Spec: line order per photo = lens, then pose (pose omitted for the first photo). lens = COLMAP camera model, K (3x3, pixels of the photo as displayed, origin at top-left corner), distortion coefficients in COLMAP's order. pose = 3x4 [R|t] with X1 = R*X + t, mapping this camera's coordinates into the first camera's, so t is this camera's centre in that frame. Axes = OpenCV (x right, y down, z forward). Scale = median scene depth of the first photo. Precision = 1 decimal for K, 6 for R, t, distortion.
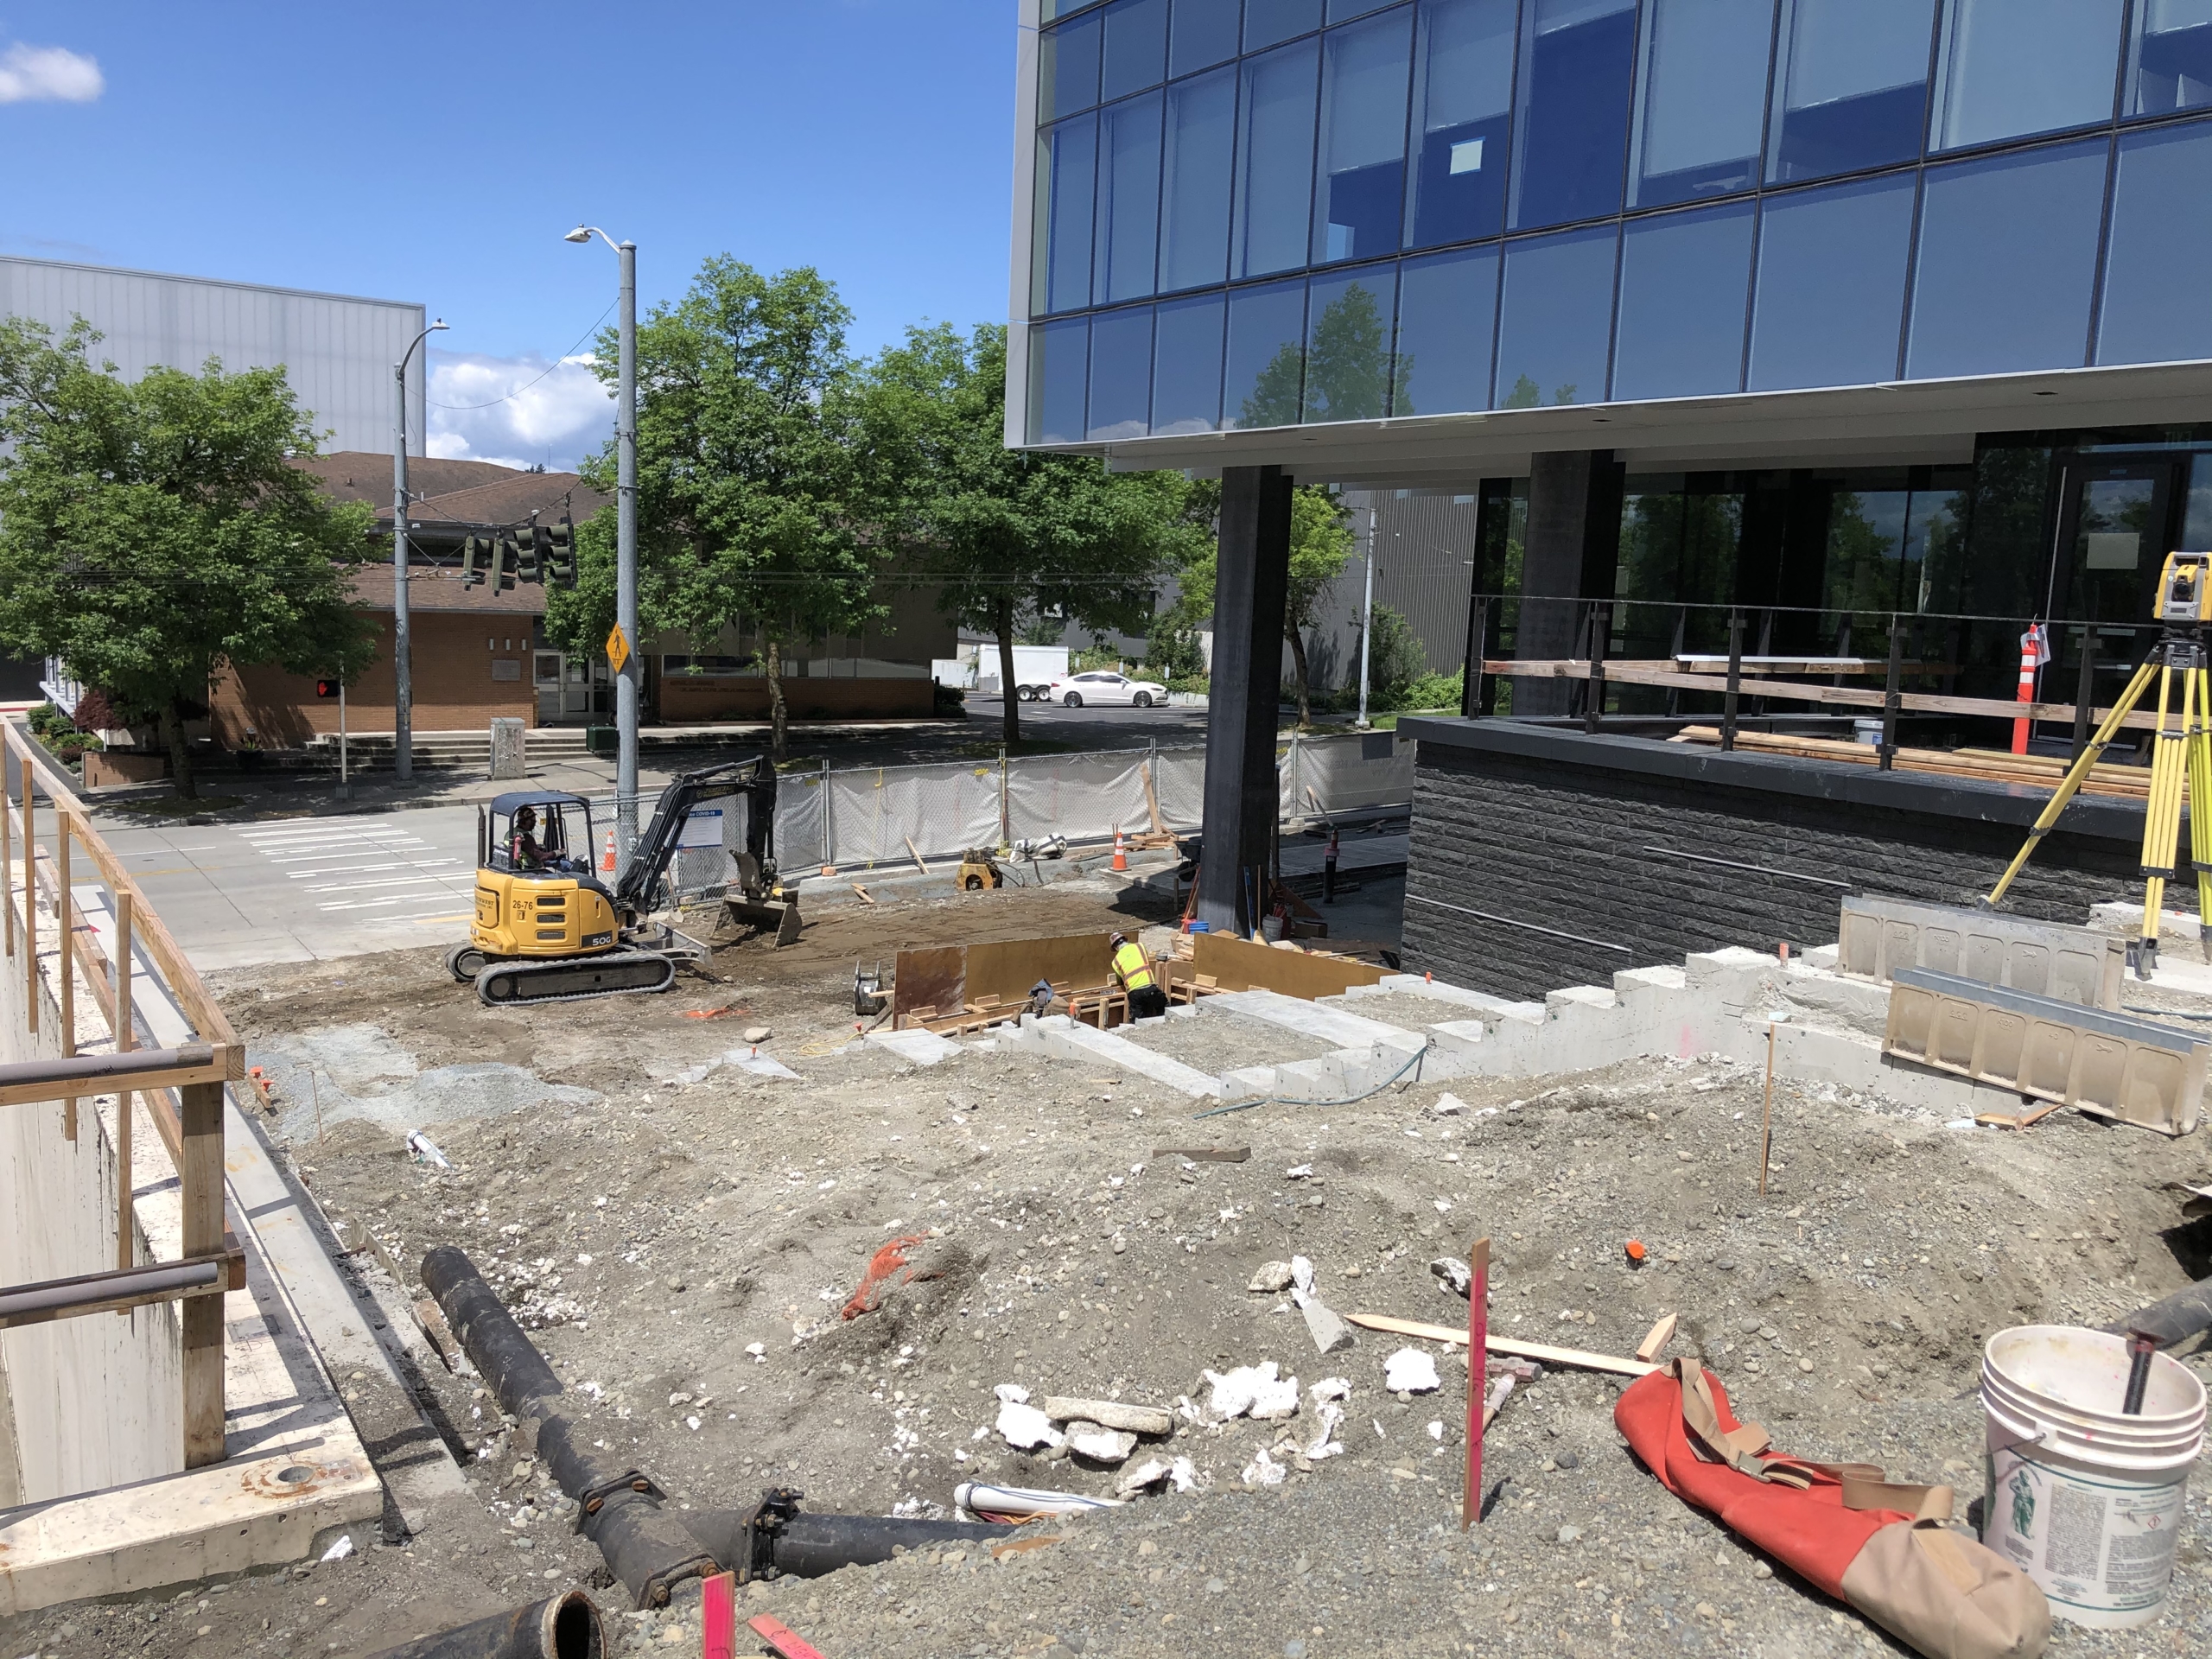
lens RADIAL K [[1785.6, 0, 1106.0], [0, 1785.6, 829.5], [0, 0, 1]] dist [0.004298, -0.001536]
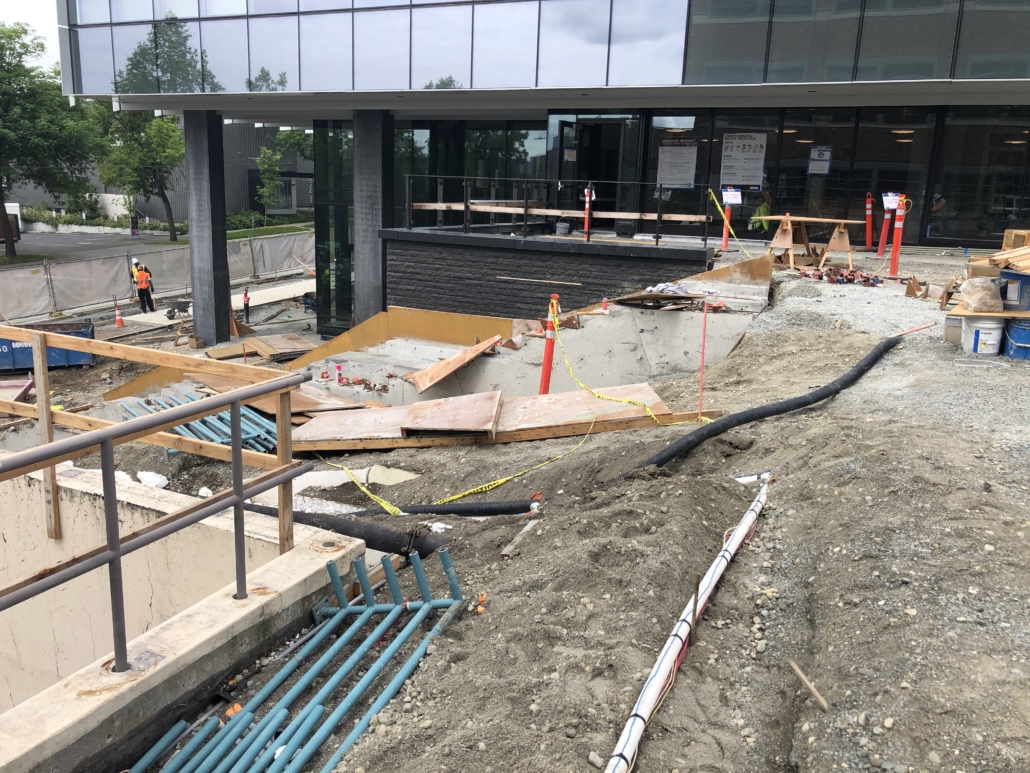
lens RADIAL K [[831.4, 0, 515.0], [0, 831.4, 386.5], [0, 0, 1]] dist [0.004298, -0.001536]
pose [[0.859606, -0.135721, 0.492602, -0.259724], [0.074357, 0.987042, 0.142193, -0.002585], [-0.505517, -0.085601, 0.858560, -0.041201]]
